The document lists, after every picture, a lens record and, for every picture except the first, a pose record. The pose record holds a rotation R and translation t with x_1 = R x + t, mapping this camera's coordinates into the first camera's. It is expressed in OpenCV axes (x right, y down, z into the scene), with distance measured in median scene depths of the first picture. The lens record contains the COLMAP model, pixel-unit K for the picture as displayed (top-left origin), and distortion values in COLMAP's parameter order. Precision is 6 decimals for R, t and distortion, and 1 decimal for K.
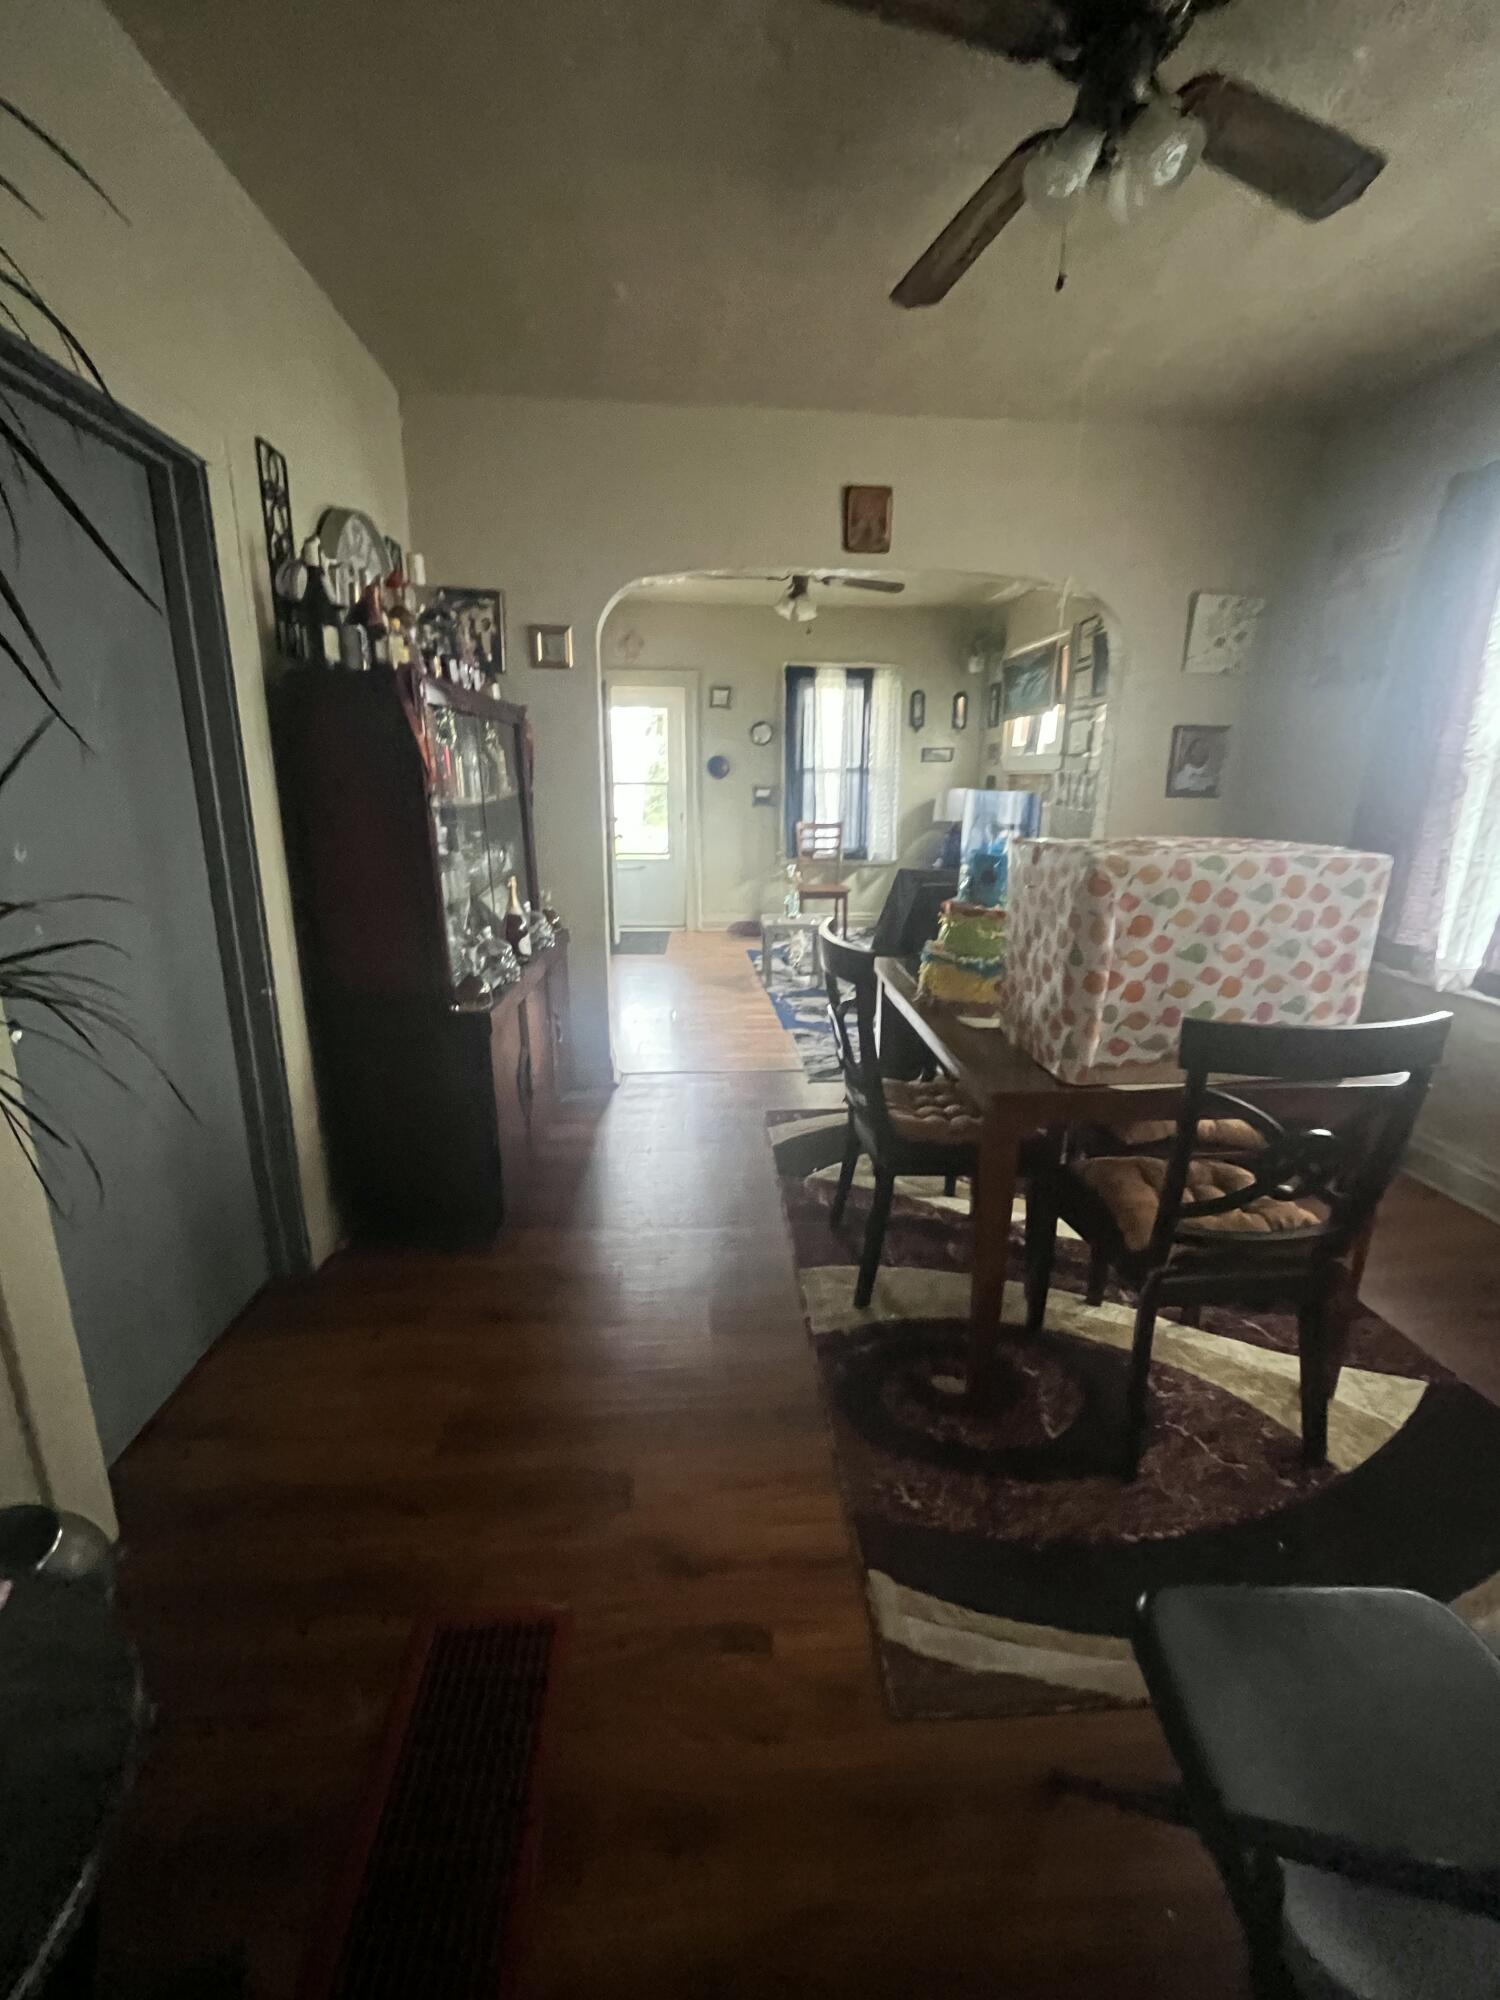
lens RADIAL K [[810.7, 0, 749.1], [0, 810.7, 992.8], [0, 0, 1]] dist [-0.002405, -0.000196]
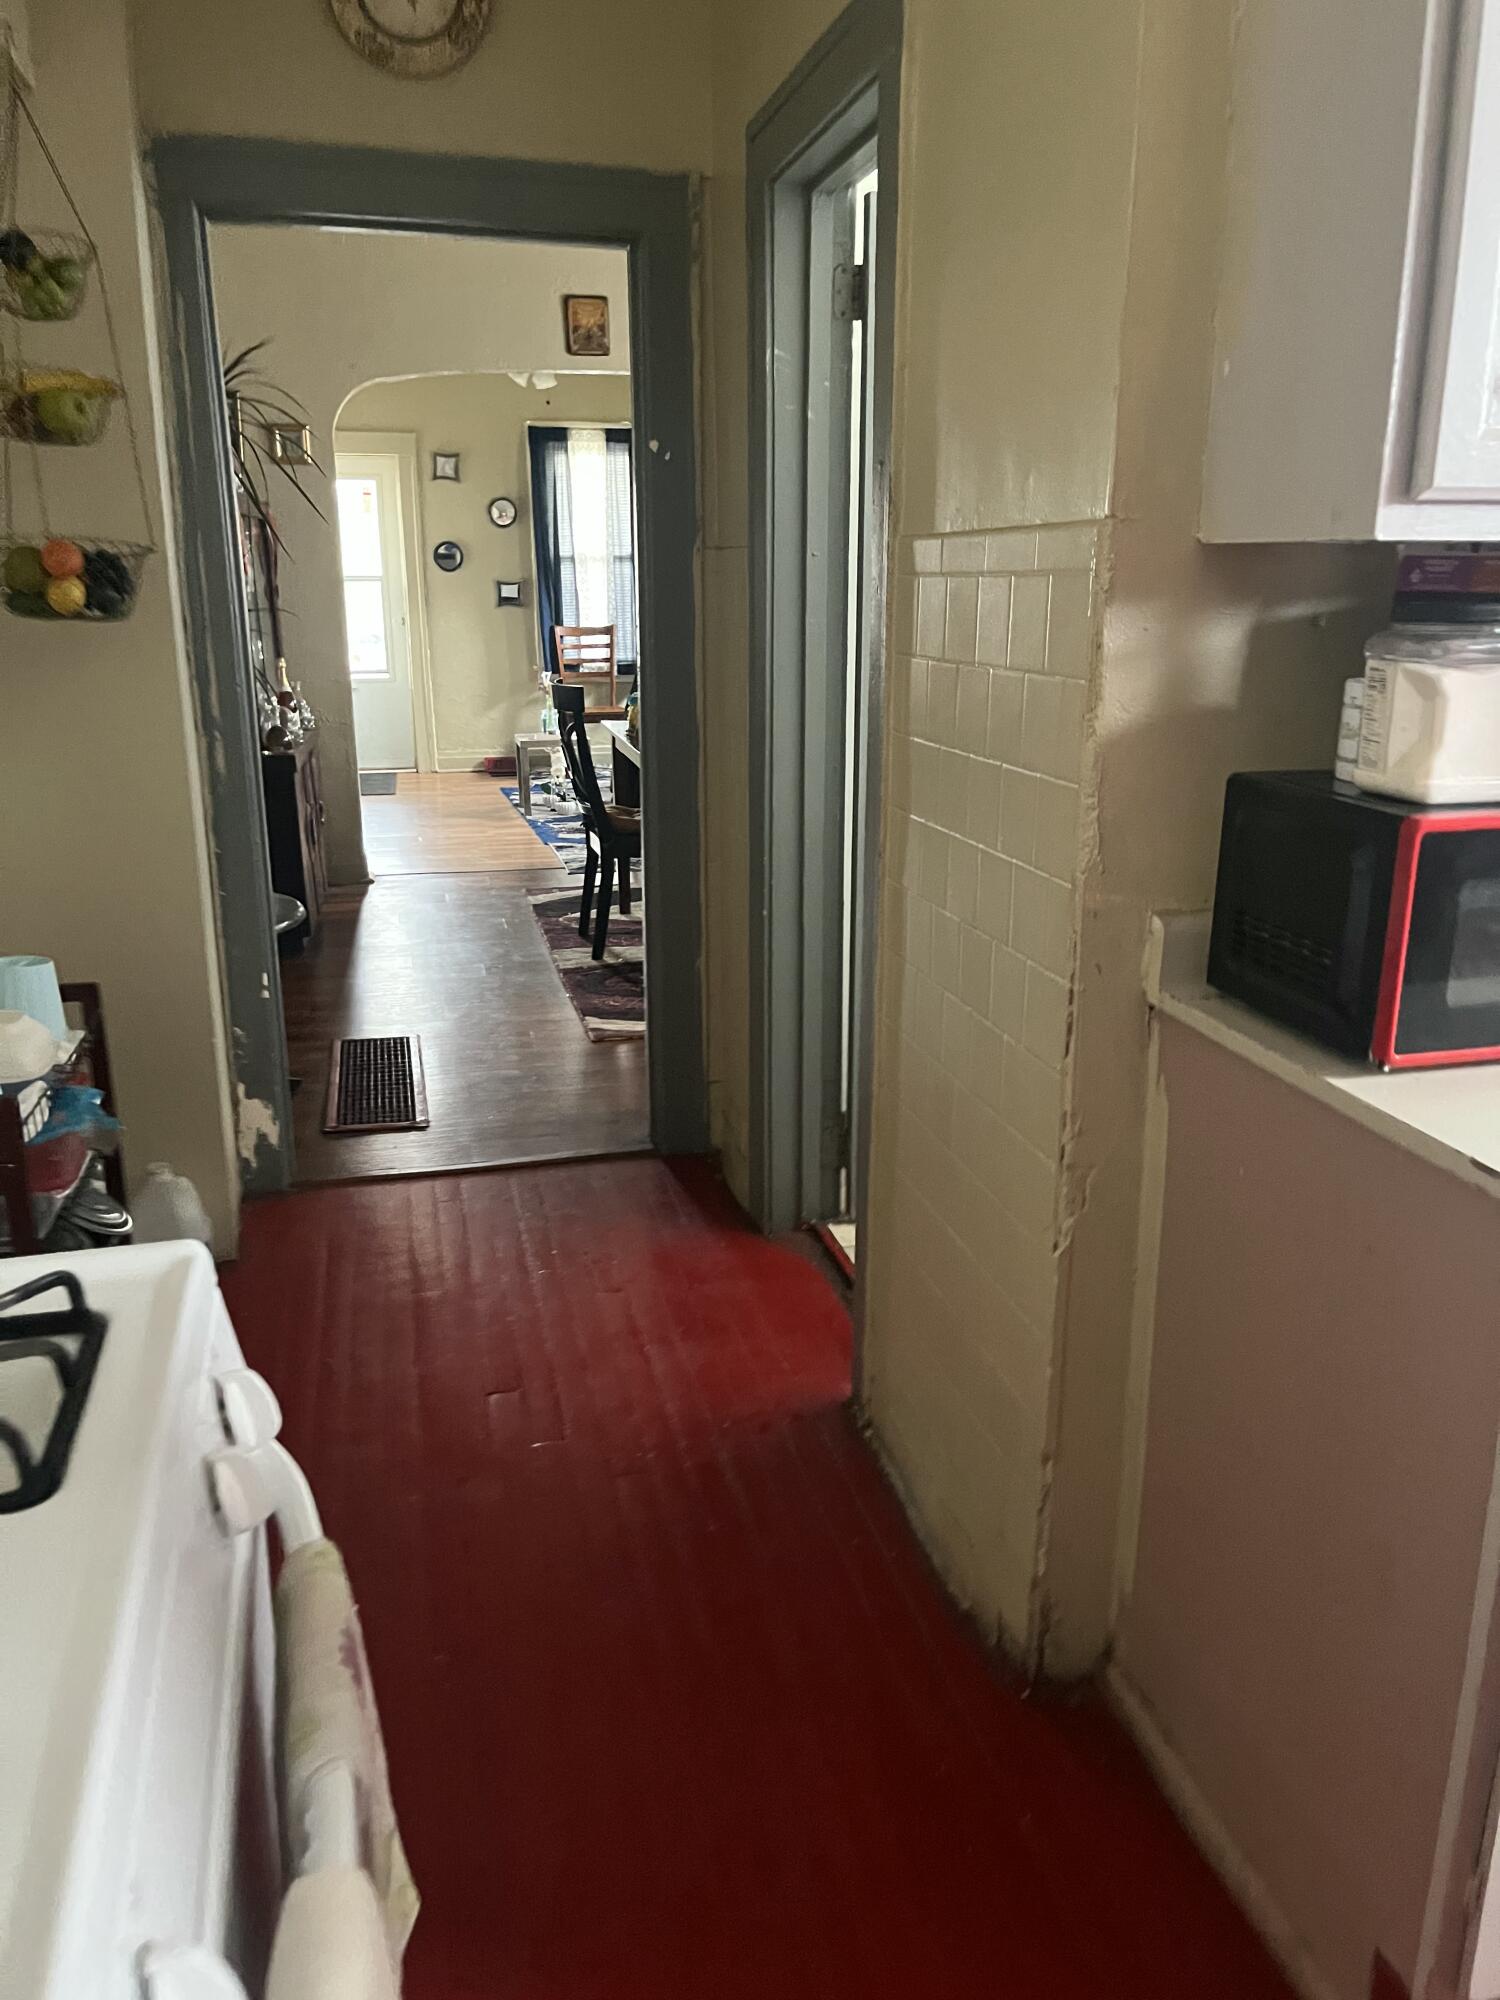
lens RADIAL K [[1476.8, 0, 750.0], [0, 1476.8, 1000.0], [0, 0, 1]] dist [0.000564, 0.000079]
pose [[0.985891, -0.058205, 0.156944, -0.000254], [0.054590, 0.998137, 0.027249, 0.125783], [-0.158238, -0.018297, 0.987231, -0.462982]]
